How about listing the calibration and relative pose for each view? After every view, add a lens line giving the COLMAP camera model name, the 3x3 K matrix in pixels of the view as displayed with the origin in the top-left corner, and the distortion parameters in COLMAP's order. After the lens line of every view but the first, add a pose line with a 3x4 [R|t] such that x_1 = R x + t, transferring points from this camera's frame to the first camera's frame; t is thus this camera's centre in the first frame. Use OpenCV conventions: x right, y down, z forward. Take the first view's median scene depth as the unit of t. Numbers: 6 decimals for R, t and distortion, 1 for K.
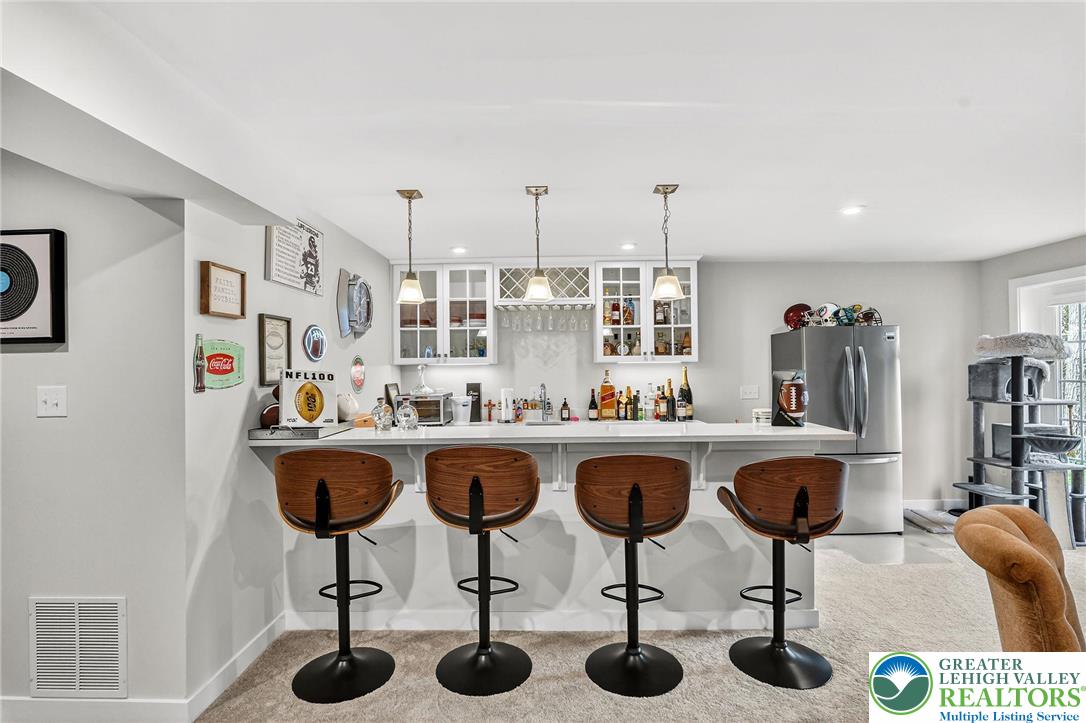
lens RADIAL K [[499.9, 0, 543.0], [0, 499.9, 361.5], [0, 0, 1]] dist [-0.000539, -0.000025]
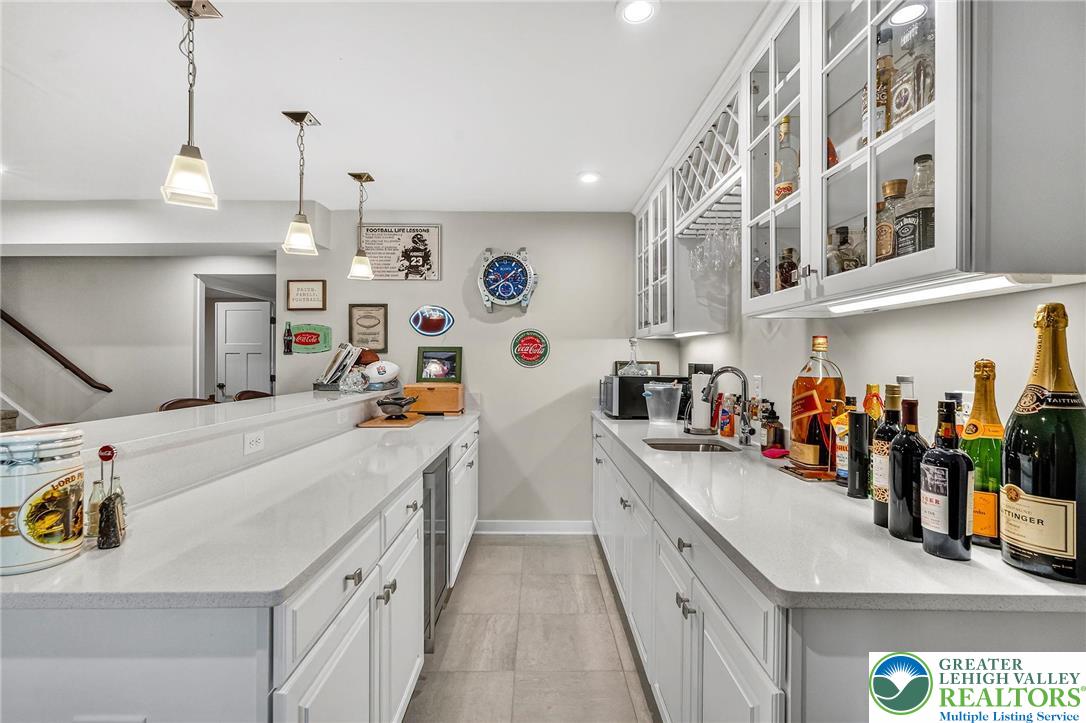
lens RADIAL K [[499.9, 0, 543.0], [0, 499.9, 361.5], [0, 0, 1]] dist [-0.000539, -0.000025]
pose [[0.044578, 0.012582, -0.998927, 0.975351], [0.007270, 0.999890, 0.012919, 0.060435], [0.998979, -0.007838, 0.044482, 1.571336]]
